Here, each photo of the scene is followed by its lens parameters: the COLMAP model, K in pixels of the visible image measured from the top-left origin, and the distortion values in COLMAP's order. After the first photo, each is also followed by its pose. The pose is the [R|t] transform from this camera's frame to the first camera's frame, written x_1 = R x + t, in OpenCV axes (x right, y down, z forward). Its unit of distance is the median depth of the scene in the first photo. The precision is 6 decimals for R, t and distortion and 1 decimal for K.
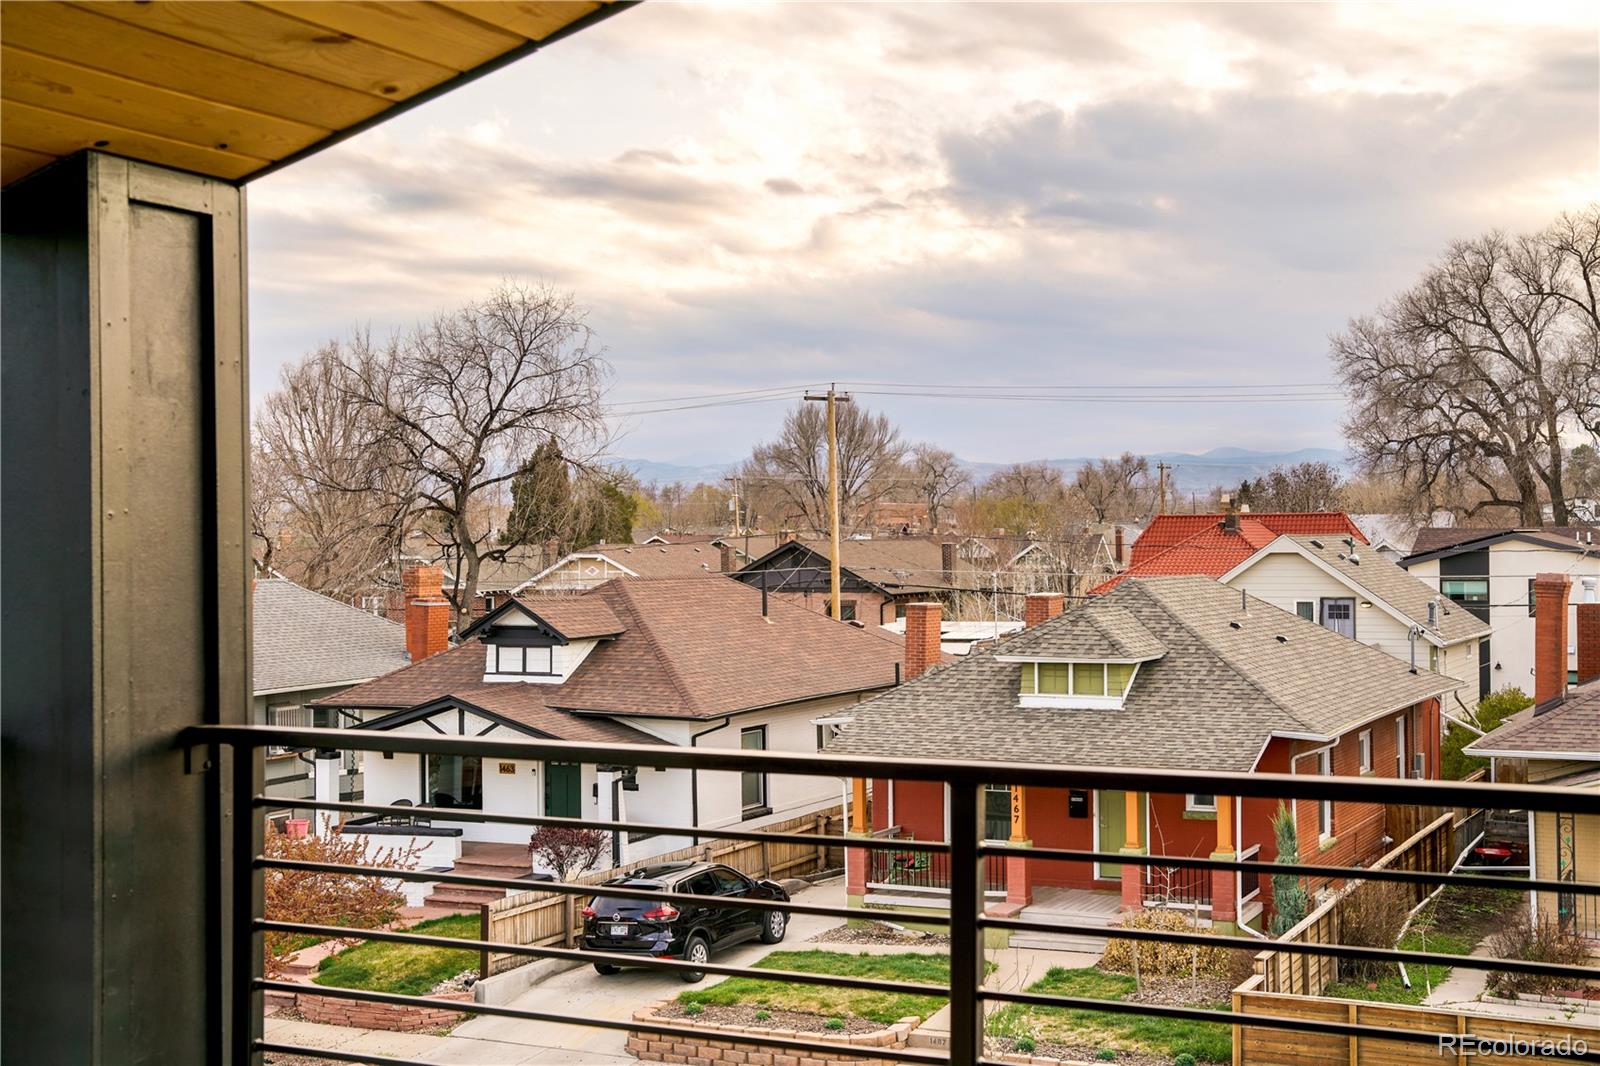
lens RADIAL K [[2112.0, 0, 798.8], [0, 2112.0, 530.2], [0, 0, 1]] dist [0.041407, 0.000000]
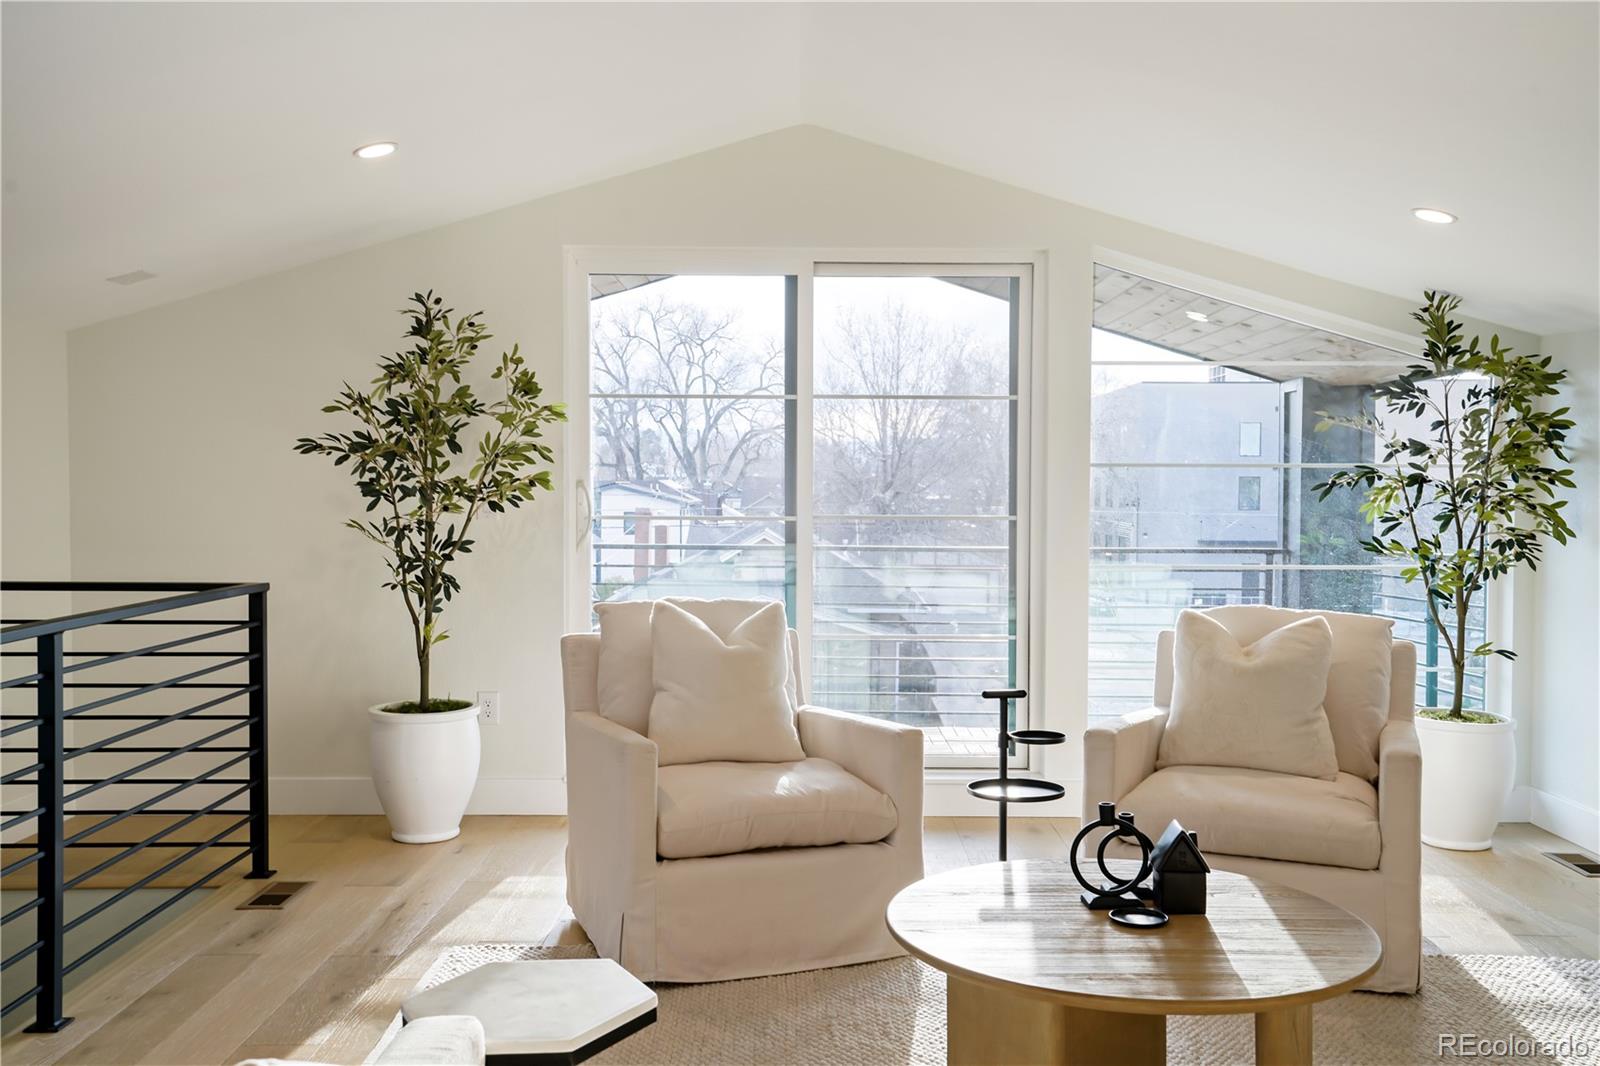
lens RADIAL K [[1504.6, 0, 801.9], [0, 1504.6, 532.3], [0, 0, 1]] dist [0.052255, 0.000000]
pose [[0.899360, -0.002576, 0.437201, -0.034799], [-0.012506, 0.999422, 0.031614, 0.000028], [-0.437030, -0.033900, 0.898808, -0.095439]]
